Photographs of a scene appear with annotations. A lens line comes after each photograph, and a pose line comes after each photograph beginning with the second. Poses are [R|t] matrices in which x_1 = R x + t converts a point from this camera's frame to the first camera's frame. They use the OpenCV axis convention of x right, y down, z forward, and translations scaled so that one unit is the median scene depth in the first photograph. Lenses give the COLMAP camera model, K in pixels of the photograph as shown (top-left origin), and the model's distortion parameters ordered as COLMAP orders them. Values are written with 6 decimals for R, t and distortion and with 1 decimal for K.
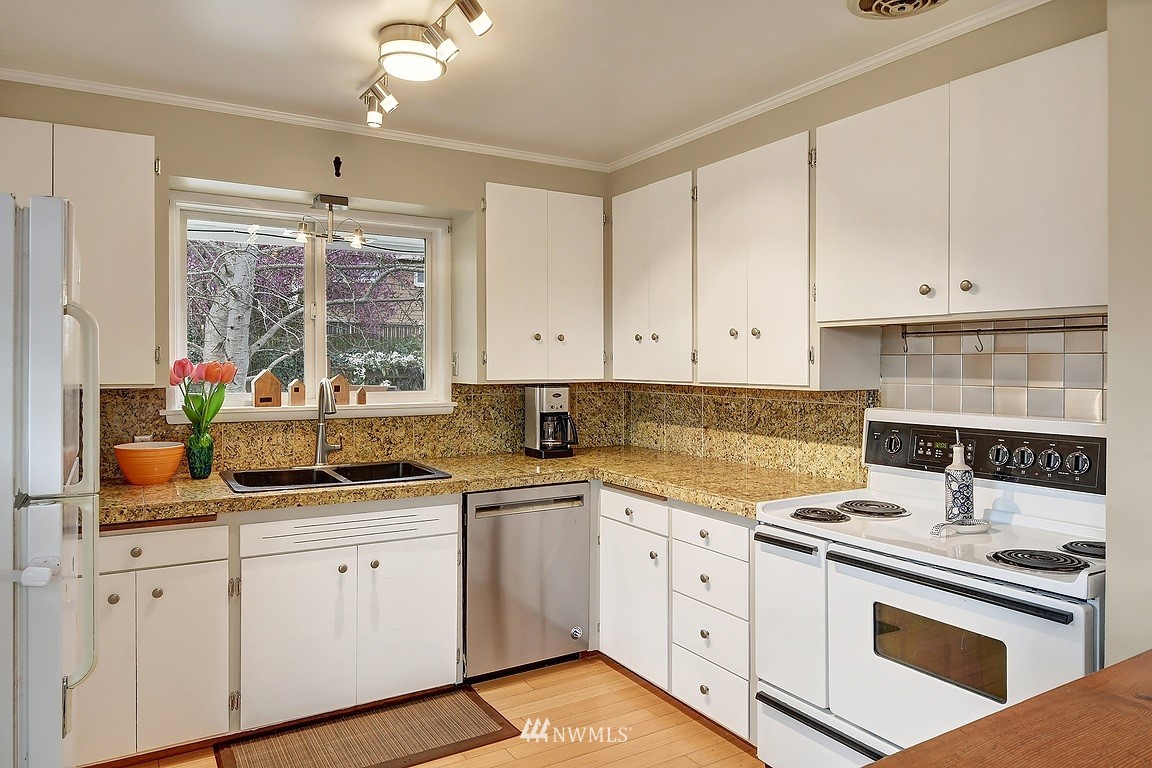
lens RADIAL K [[757.9, 0, 579.9], [0, 757.9, 376.0], [0, 0, 1]] dist [-0.004590, 0.002959]
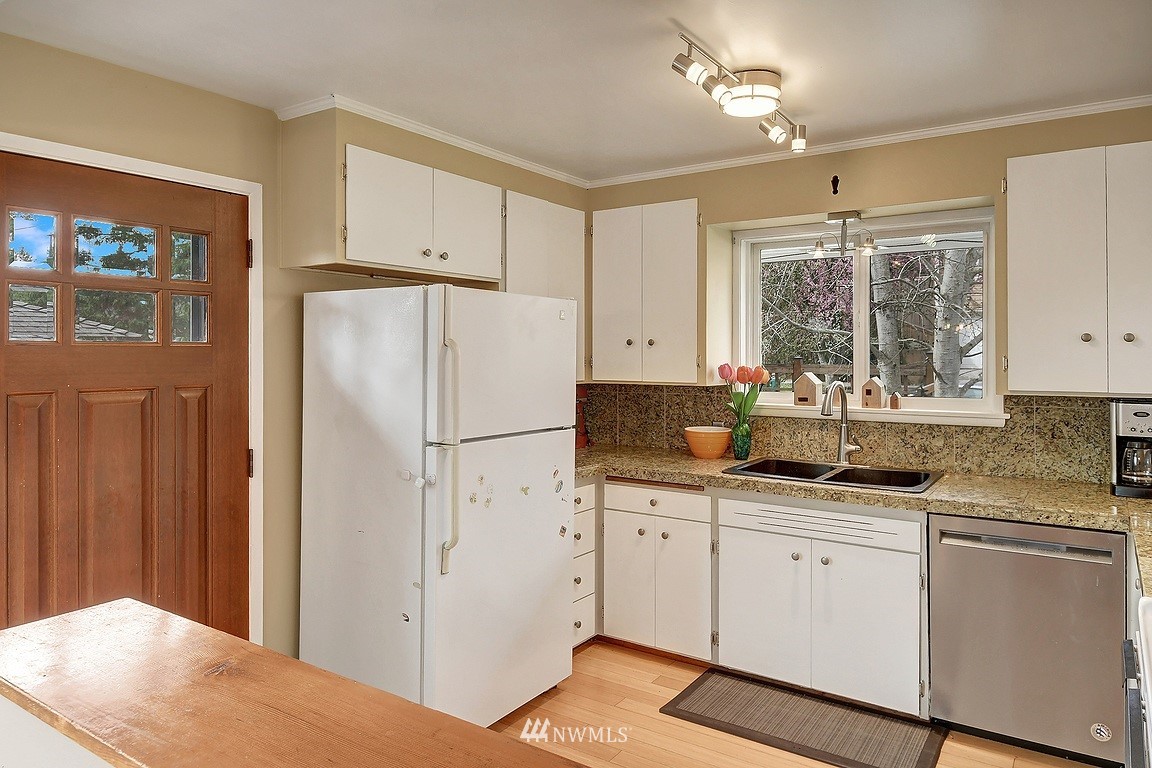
lens RADIAL K [[757.9, 0, 593.2], [0, 757.9, 358.2], [0, 0, 1]] dist [-0.004590, 0.002959]
pose [[0.415953, 0.003440, -0.909380, 0.481546], [-0.016238, 0.999862, -0.003644, -0.020950], [0.909241, 0.016282, 0.415951, 0.232314]]
